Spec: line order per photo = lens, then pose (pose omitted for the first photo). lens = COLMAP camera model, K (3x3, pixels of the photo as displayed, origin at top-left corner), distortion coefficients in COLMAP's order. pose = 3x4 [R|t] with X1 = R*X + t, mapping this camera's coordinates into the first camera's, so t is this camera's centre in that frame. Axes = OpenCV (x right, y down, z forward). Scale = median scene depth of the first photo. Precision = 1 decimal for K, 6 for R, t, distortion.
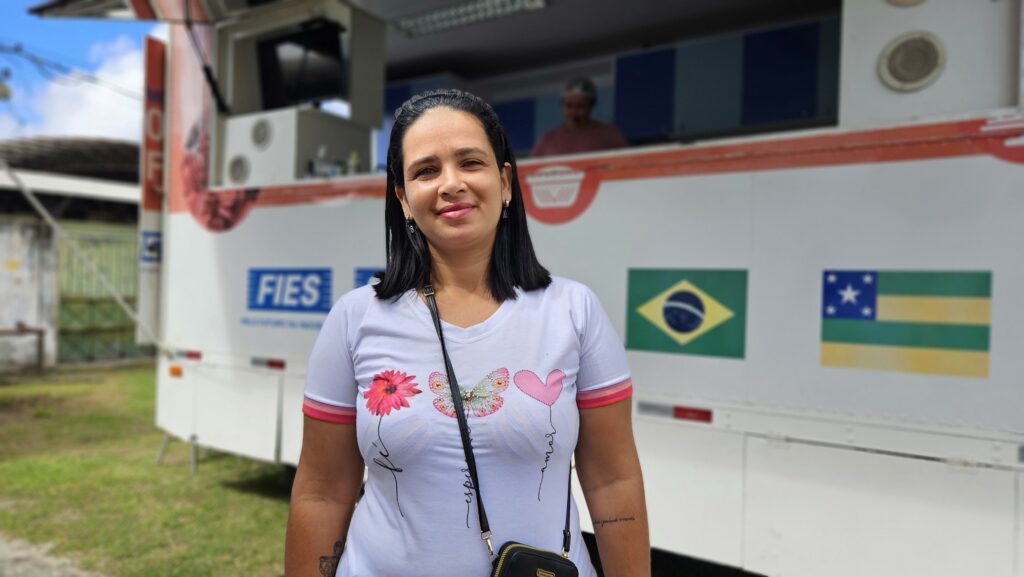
lens RADIAL K [[721.1, 0, 515.8], [0, 721.1, 289.0], [0, 0, 1]] dist [0.031814, -0.011883]
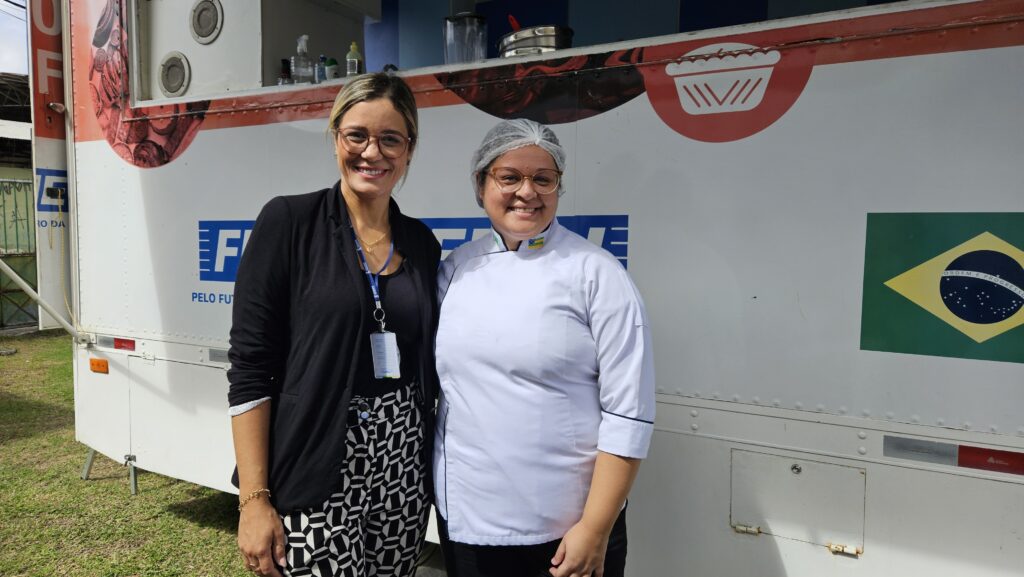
lens RADIAL K [[721.1, 0, 501.3], [0, 721.1, 285.9], [0, 0, 1]] dist [0.031814, -0.011883]
pose [[0.998001, -0.021396, 0.059467, -0.121110], [0.016884, 0.997013, 0.075362, -0.012715], [-0.060901, -0.074207, 0.995381, 0.284767]]
